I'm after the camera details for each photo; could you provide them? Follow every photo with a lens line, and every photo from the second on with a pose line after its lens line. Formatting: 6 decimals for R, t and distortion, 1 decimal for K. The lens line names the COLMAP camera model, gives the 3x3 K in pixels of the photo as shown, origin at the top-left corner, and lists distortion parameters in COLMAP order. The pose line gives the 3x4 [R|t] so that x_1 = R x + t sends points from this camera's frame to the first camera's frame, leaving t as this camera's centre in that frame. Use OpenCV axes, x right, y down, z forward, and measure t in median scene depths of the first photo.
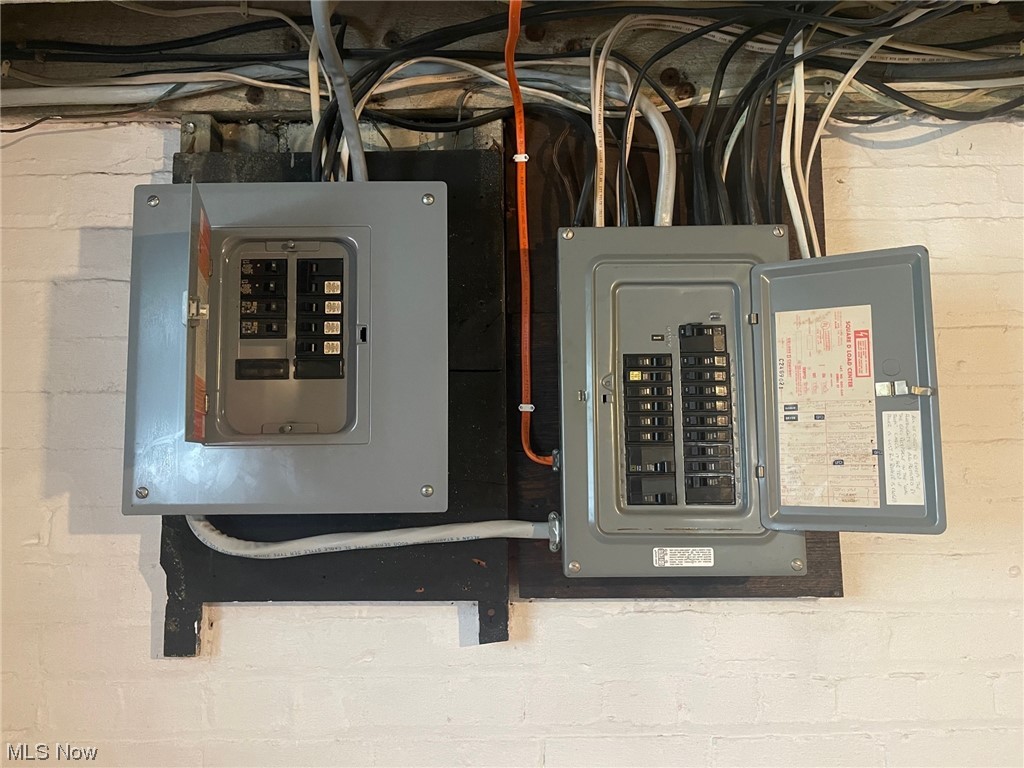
lens RADIAL K [[771.7, 0, 511.7], [0, 771.7, 380.2], [0, 0, 1]] dist [0.046605, -0.009809]
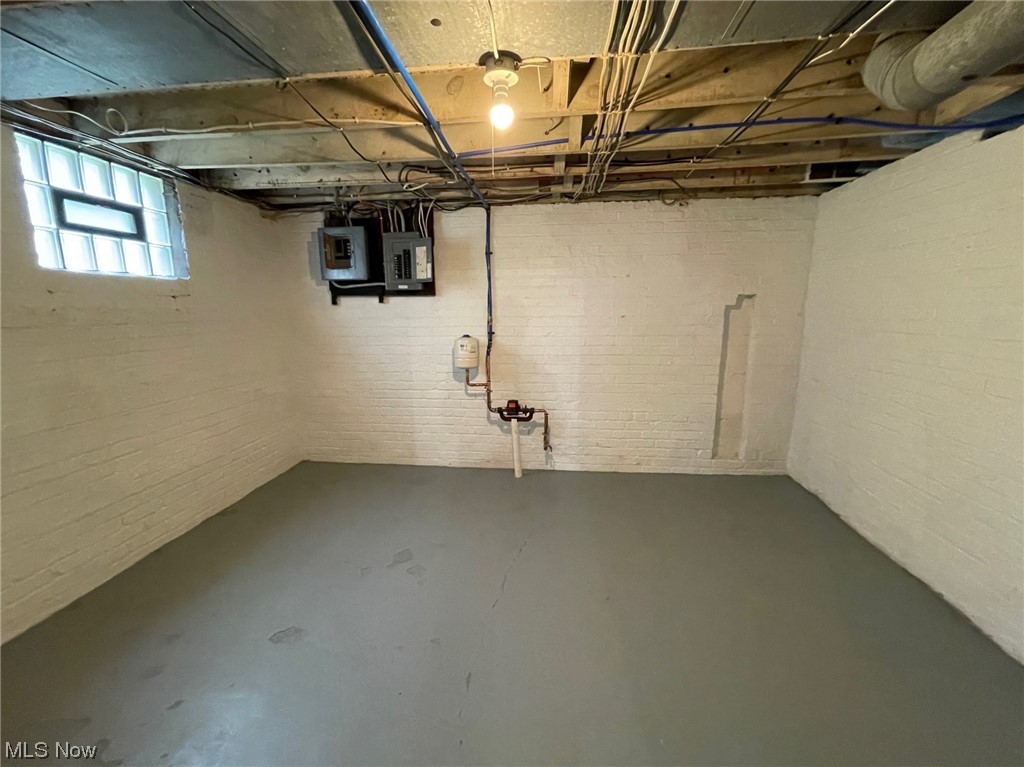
lens RADIAL K [[413.3, 0, 510.9], [0, 413.3, 385.3], [0, 0, 1]] dist [-0.001974, -0.000537]
pose [[0.994617, 0.022943, -0.101043, 1.413515], [0.006152, 0.960381, 0.278621, 0.054350], [0.103433, -0.277743, 0.955071, -2.337100]]
